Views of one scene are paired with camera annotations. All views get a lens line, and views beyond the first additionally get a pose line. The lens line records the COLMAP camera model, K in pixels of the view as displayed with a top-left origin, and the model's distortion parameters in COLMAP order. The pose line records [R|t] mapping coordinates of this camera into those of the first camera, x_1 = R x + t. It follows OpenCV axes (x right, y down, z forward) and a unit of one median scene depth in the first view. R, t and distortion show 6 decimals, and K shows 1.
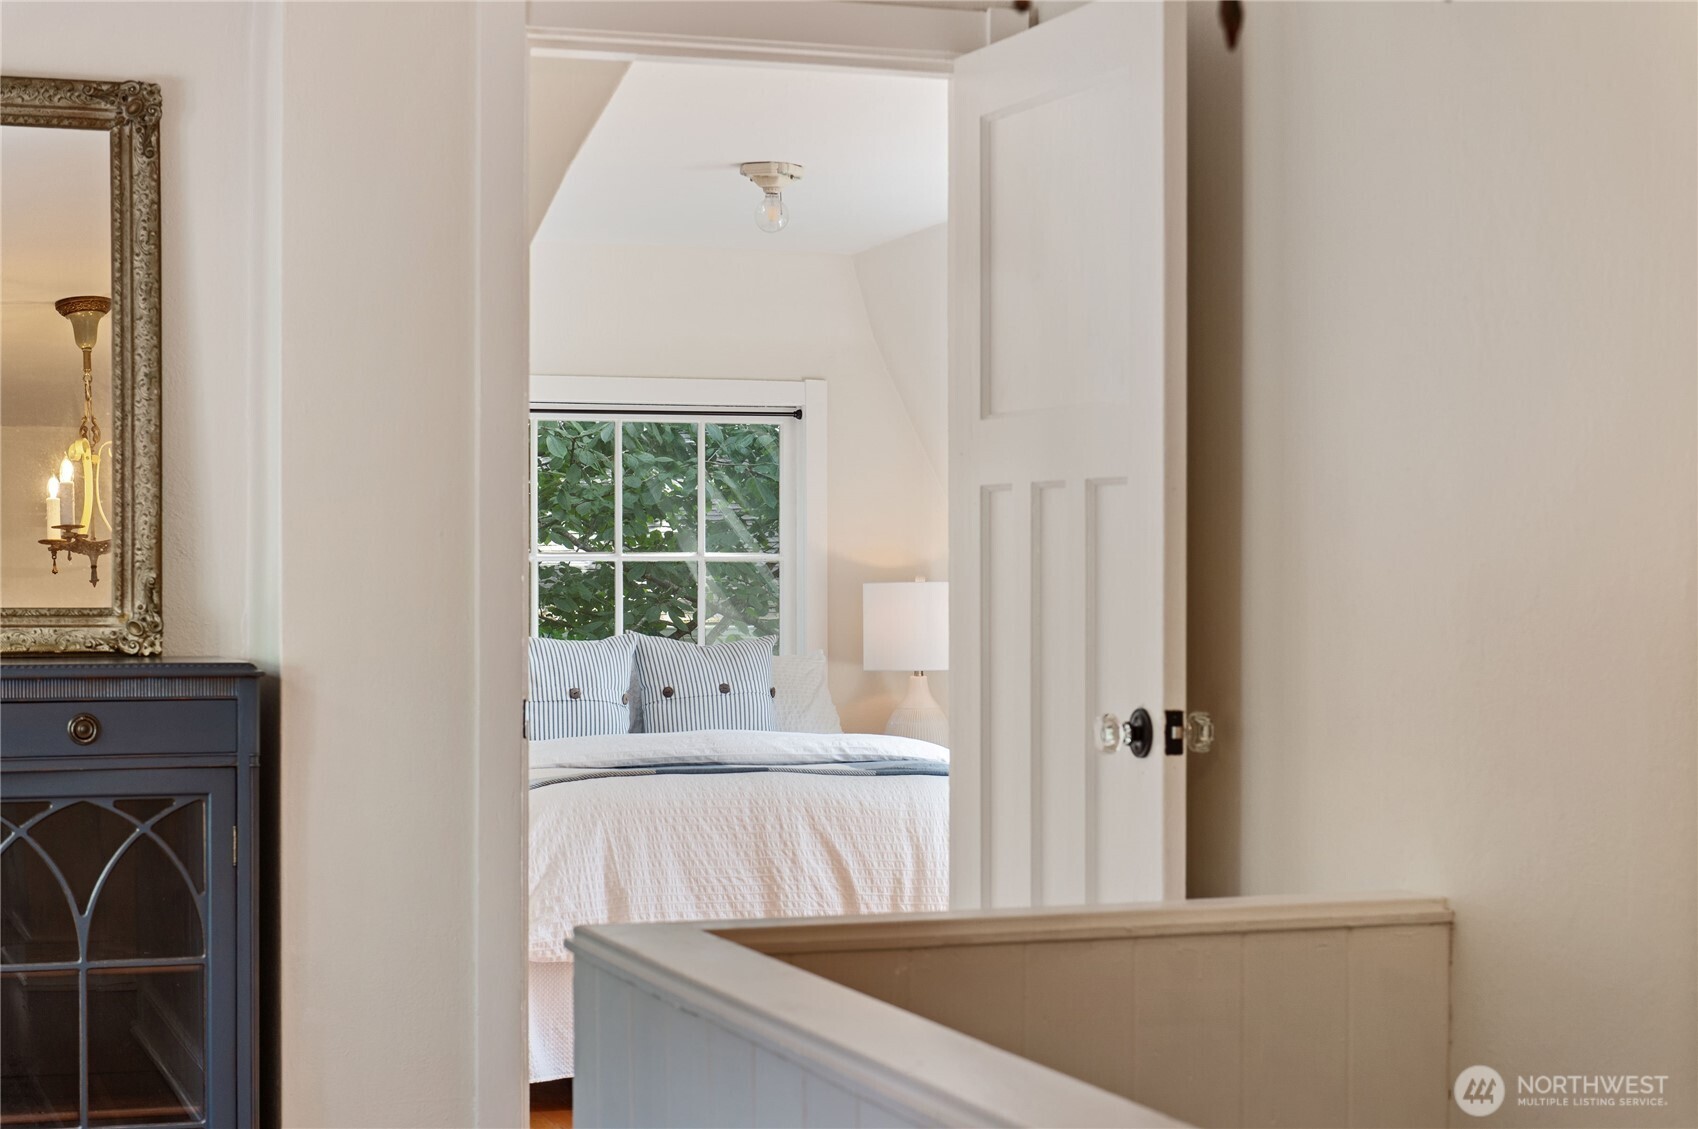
lens RADIAL K [[2972.6, 0, 849.0], [0, 2972.6, 564.5], [0, 0, 1]] dist [-0.020026, -0.031100]
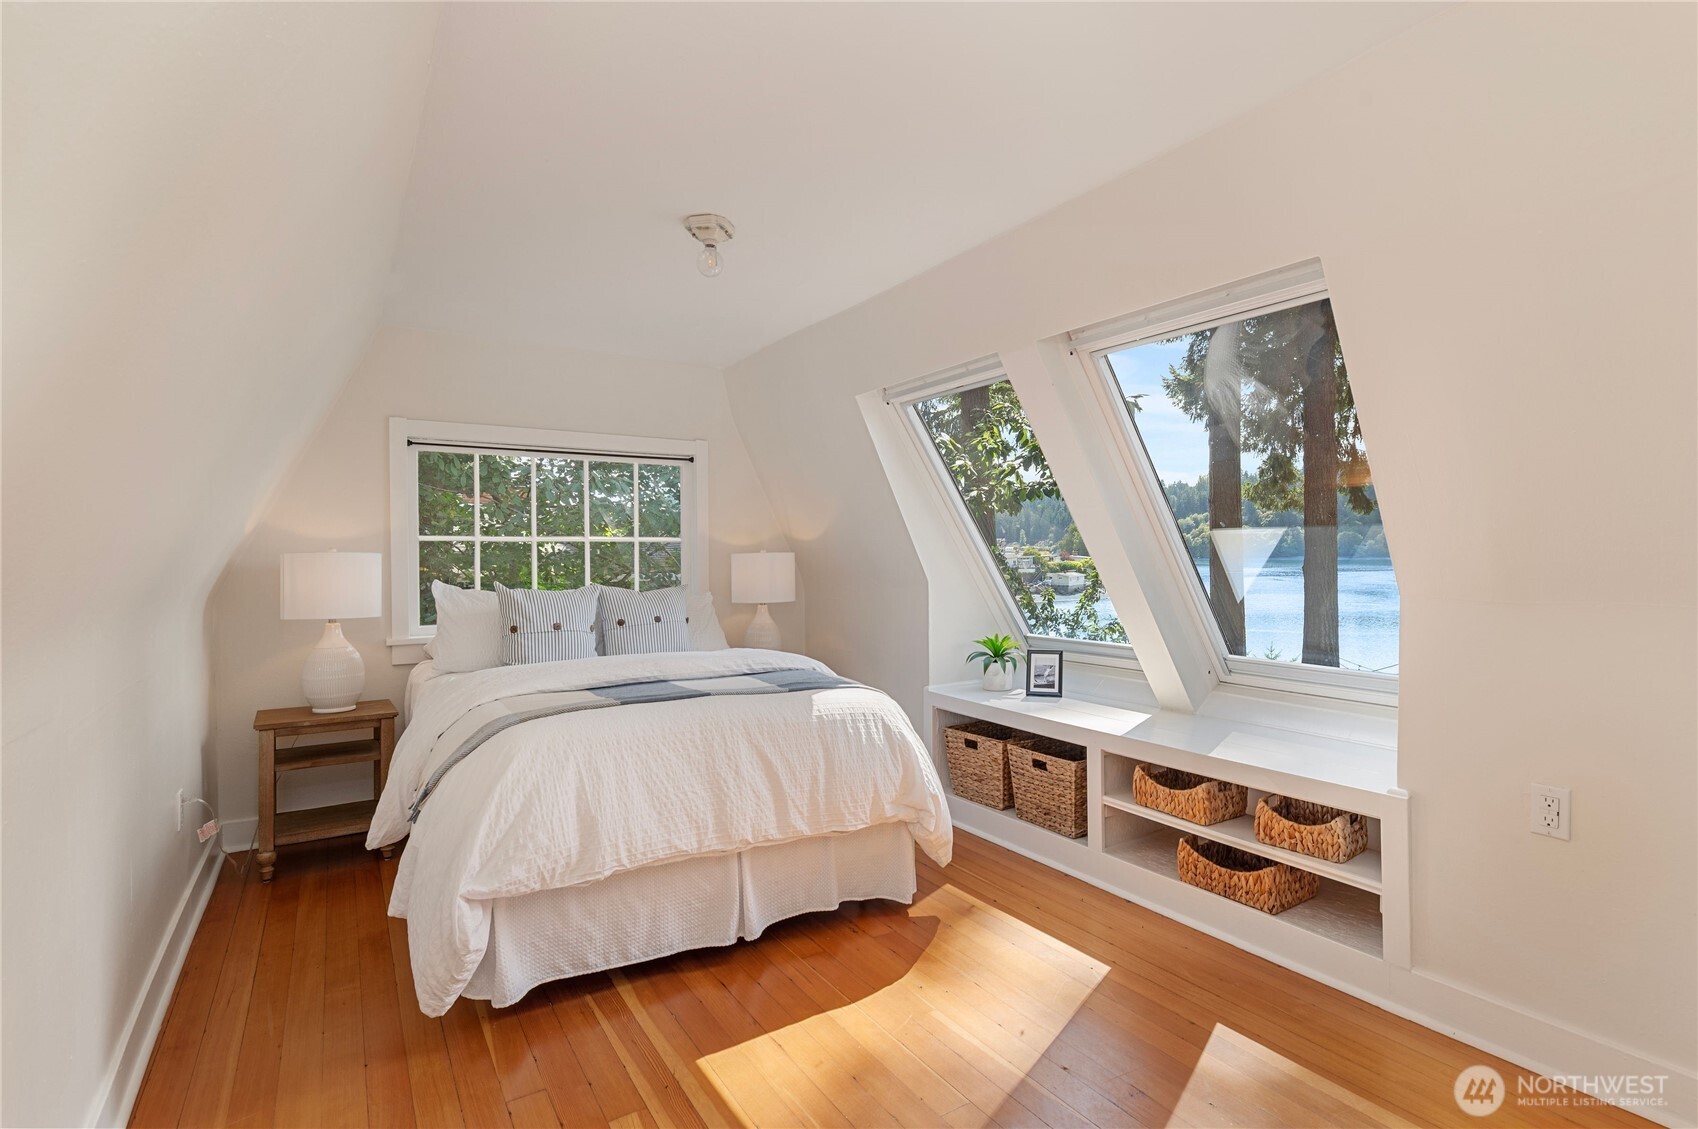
lens RADIAL K [[836.8, 0, 839.6], [0, 836.8, 551.2], [0, 0, 1]] dist [0.003135, 0.000563]
pose [[0.976789, -0.008314, 0.214043, -0.050139], [0.010010, 0.999927, -0.006839, 0.010645], [-0.213971, 0.008823, 0.976800, 0.644525]]
